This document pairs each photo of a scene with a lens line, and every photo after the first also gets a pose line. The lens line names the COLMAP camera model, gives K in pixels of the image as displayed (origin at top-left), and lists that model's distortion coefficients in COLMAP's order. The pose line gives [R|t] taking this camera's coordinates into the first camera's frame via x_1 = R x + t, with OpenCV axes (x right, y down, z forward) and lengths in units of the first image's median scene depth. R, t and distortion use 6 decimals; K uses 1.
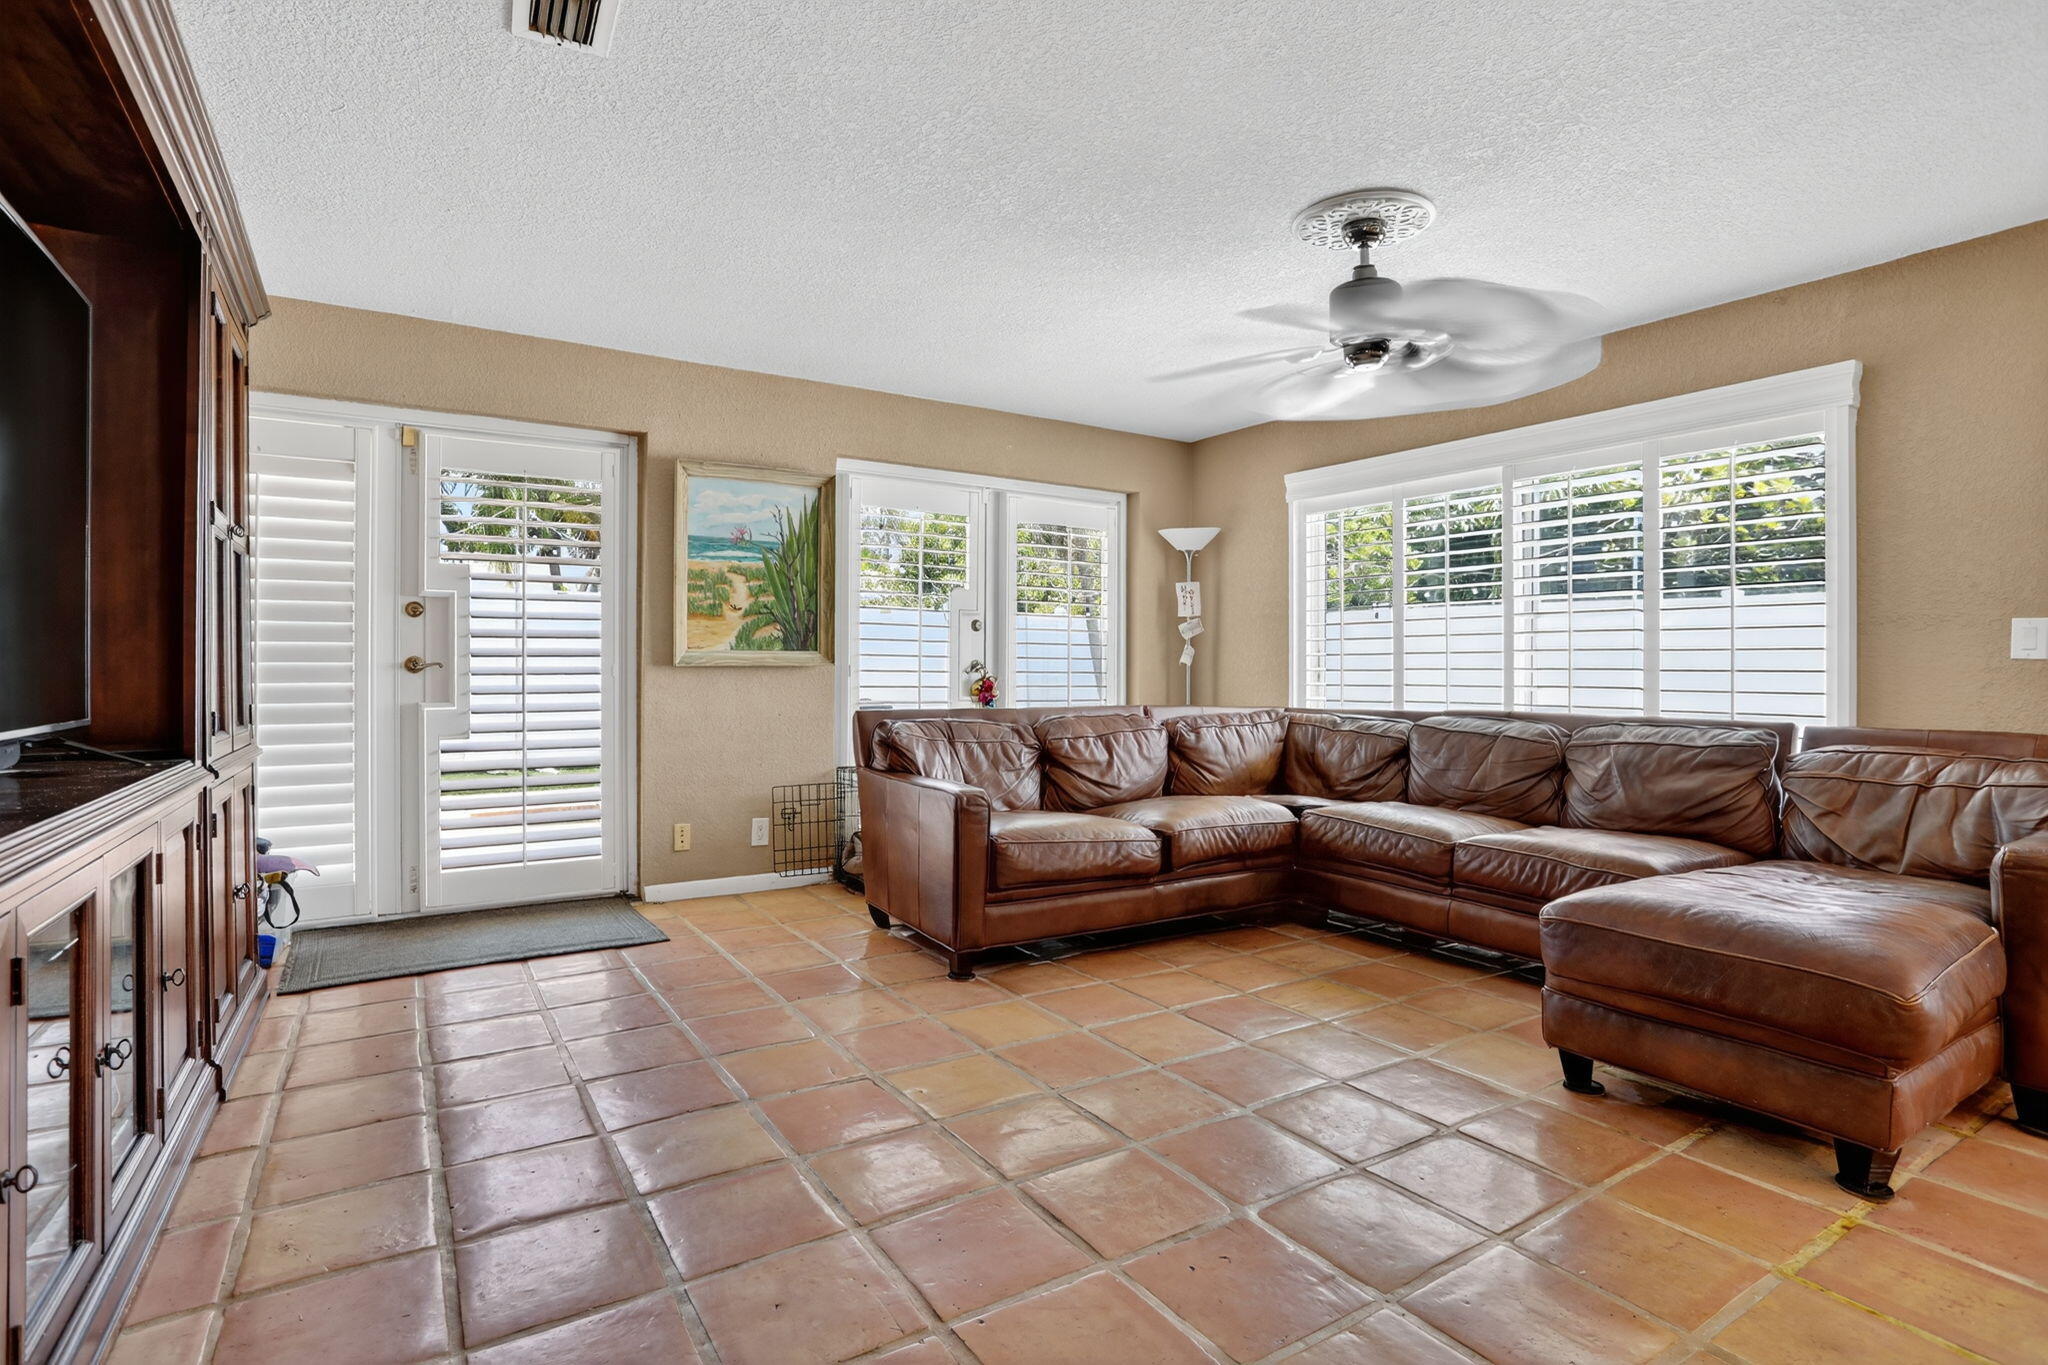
lens RADIAL K [[1027.8, 0, 1020.6], [0, 1027.8, 664.8], [0, 0, 1]] dist [-0.001768, 0.000420]
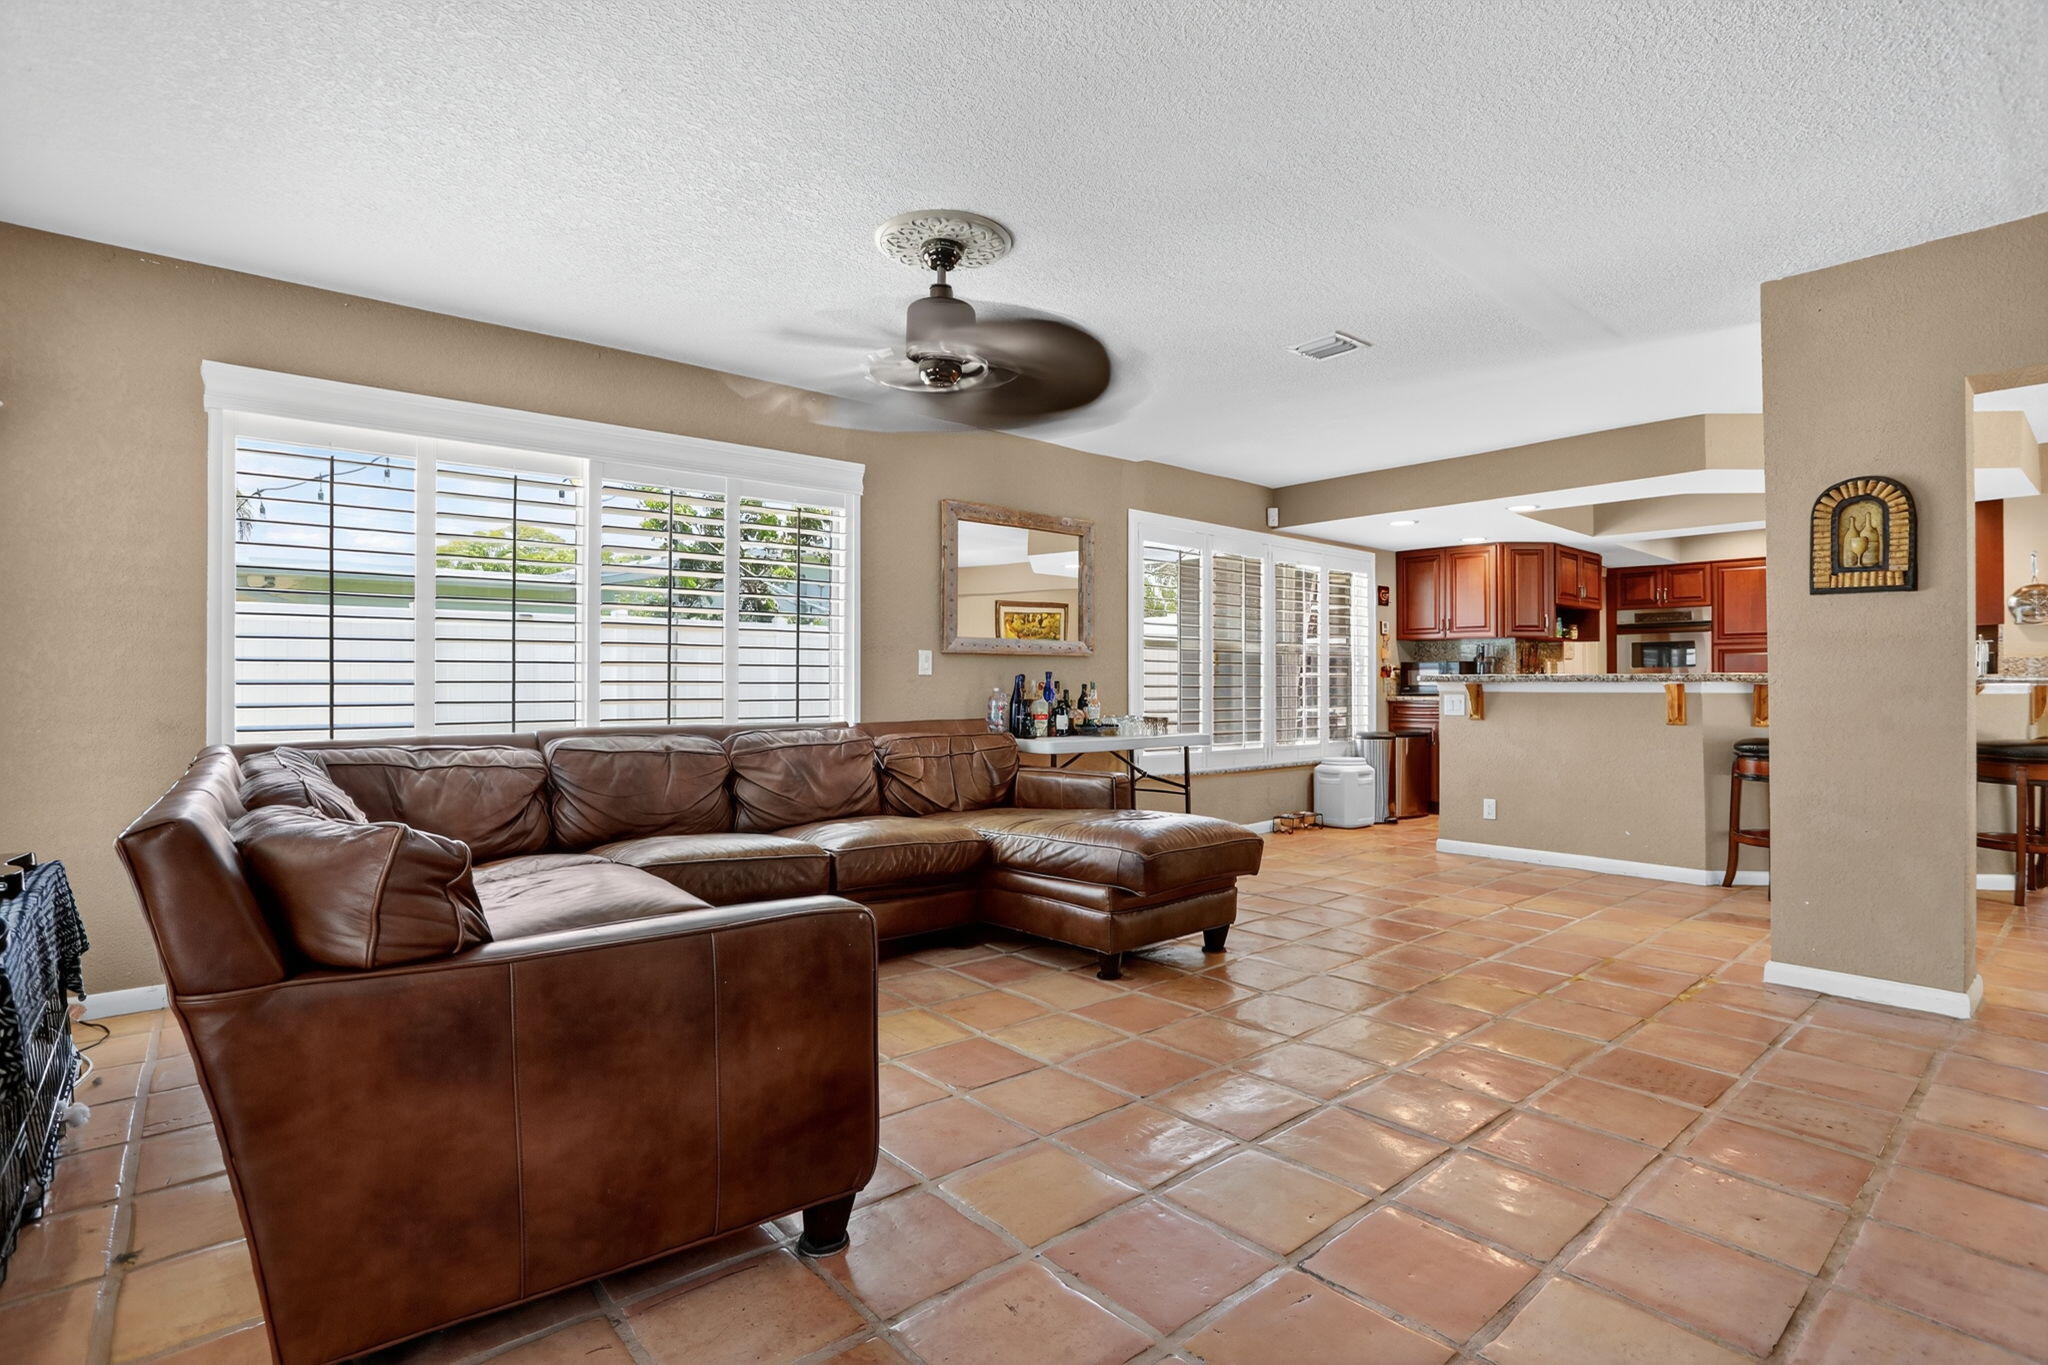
lens RADIAL K [[1027.8, 0, 1020.6], [0, 1027.8, 664.8], [0, 0, 1]] dist [-0.001768, 0.000420]
pose [[-0.142438, 0.014445, 0.989698, -0.593190], [-0.001918, 0.999888, -0.014869, 0.002145], [-0.989802, -0.004016, -0.142394, 0.927984]]
